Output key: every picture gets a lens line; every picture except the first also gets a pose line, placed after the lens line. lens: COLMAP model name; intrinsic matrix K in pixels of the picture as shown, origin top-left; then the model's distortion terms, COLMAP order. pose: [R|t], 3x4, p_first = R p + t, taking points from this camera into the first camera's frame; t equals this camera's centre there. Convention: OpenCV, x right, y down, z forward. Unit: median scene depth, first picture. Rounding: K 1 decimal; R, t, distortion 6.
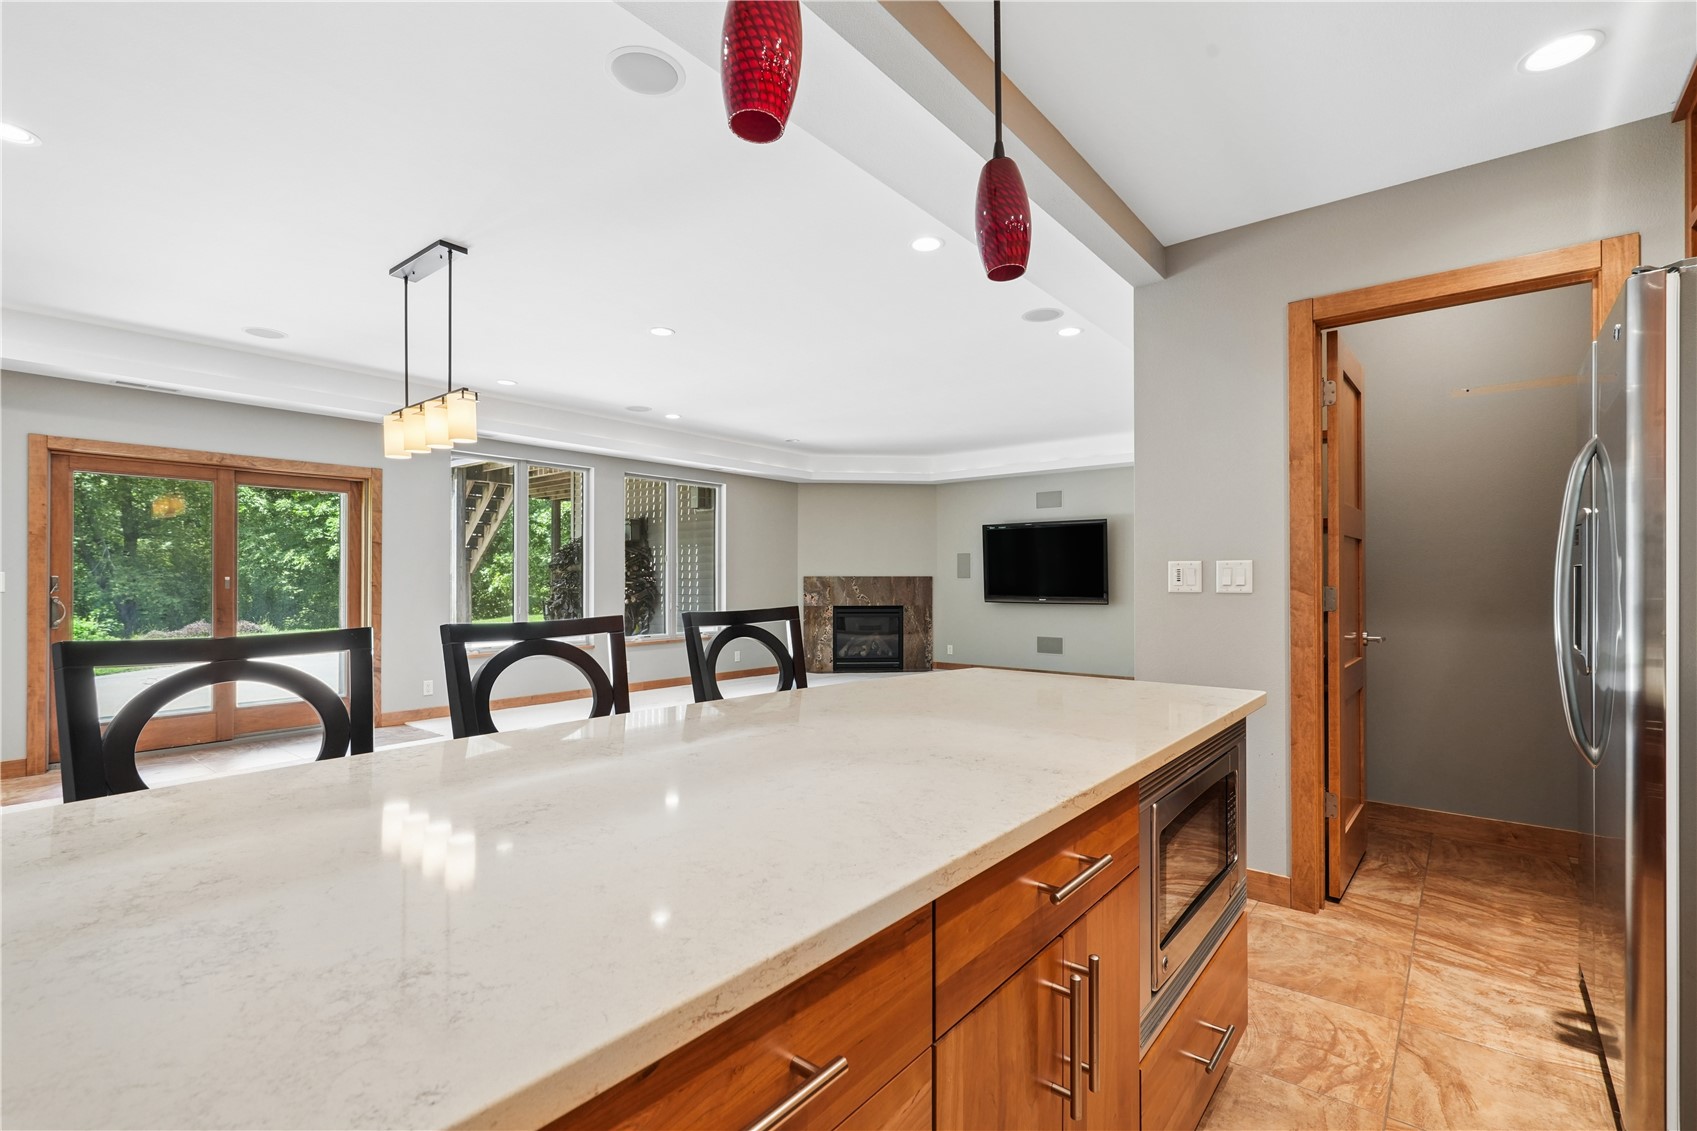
lens RADIAL K [[770.6, 0, 856.7], [0, 770.6, 572.3], [0, 0, 1]] dist [-0.002235, 0.000118]
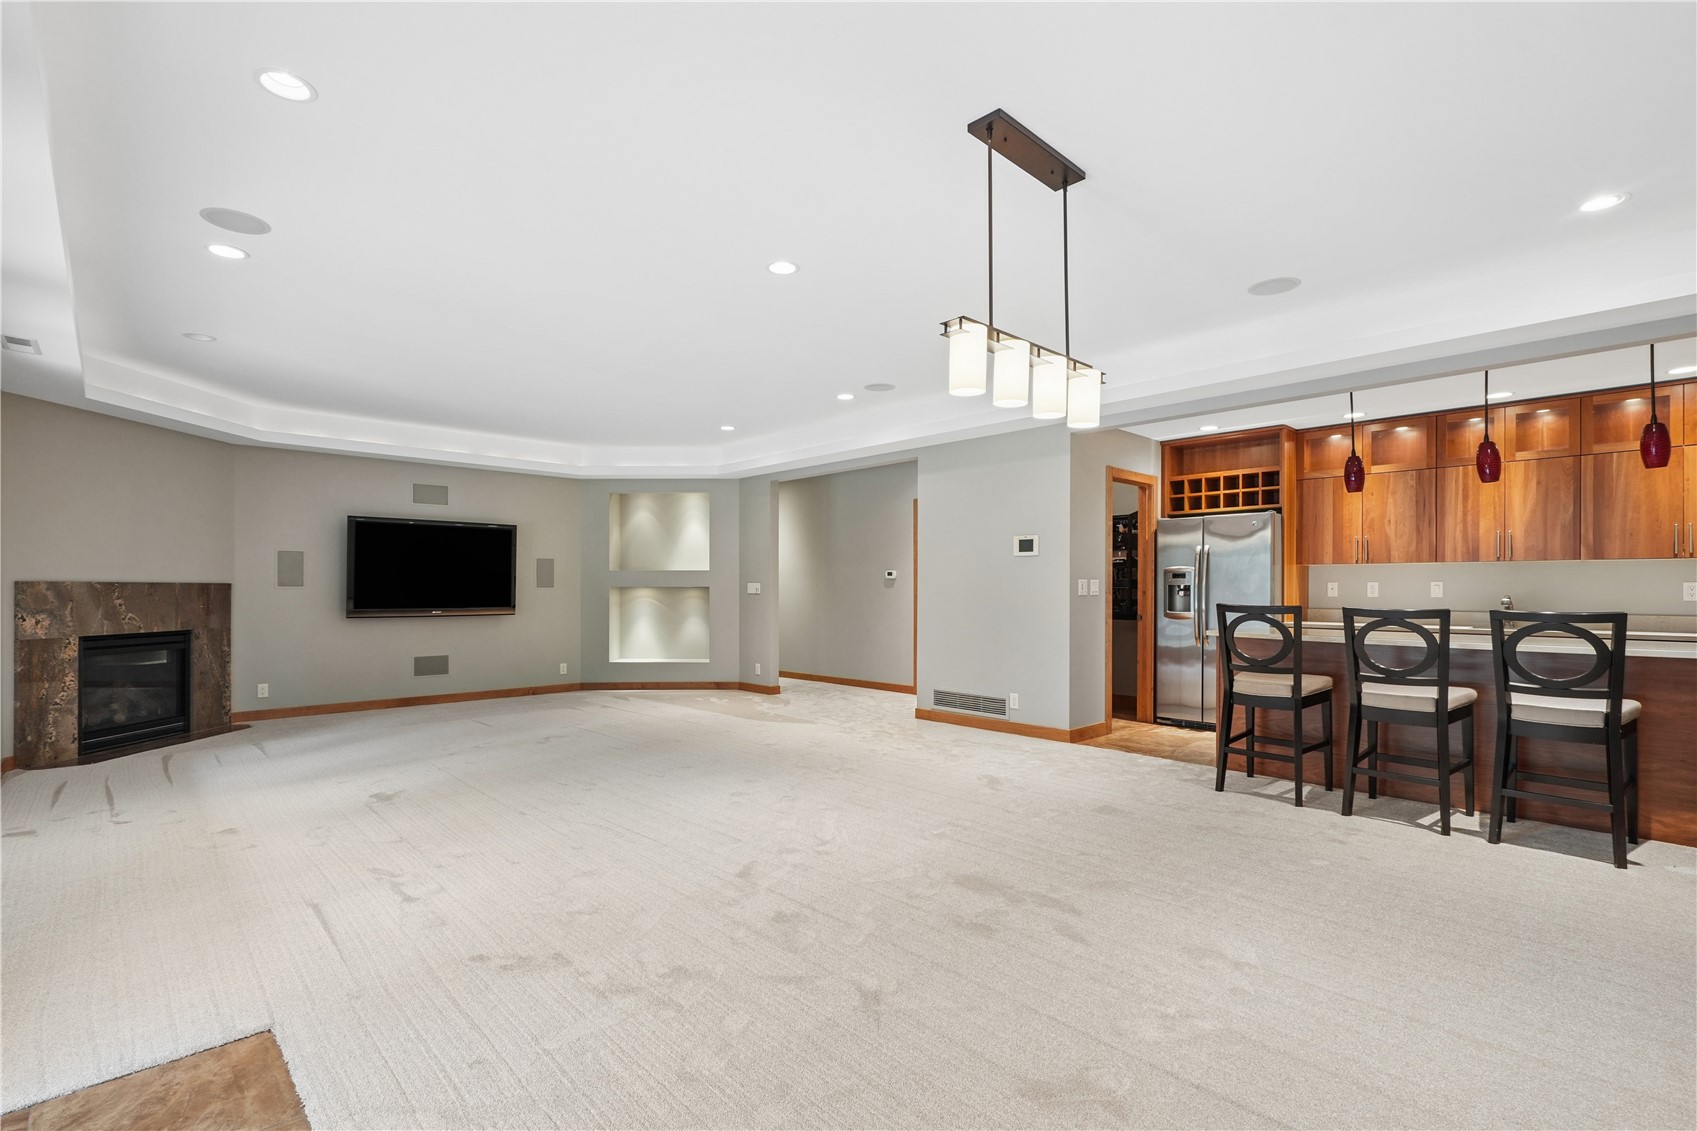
lens RADIAL K [[770.6, 0, 853.2], [0, 770.6, 582.3], [0, 0, 1]] dist [-0.002235, 0.000118]
pose [[0.118209, 0.009717, 0.992941, -0.499412], [-0.010209, 0.999911, -0.008570, 0.004832], [-0.992936, -0.009124, 0.118298, 0.402182]]
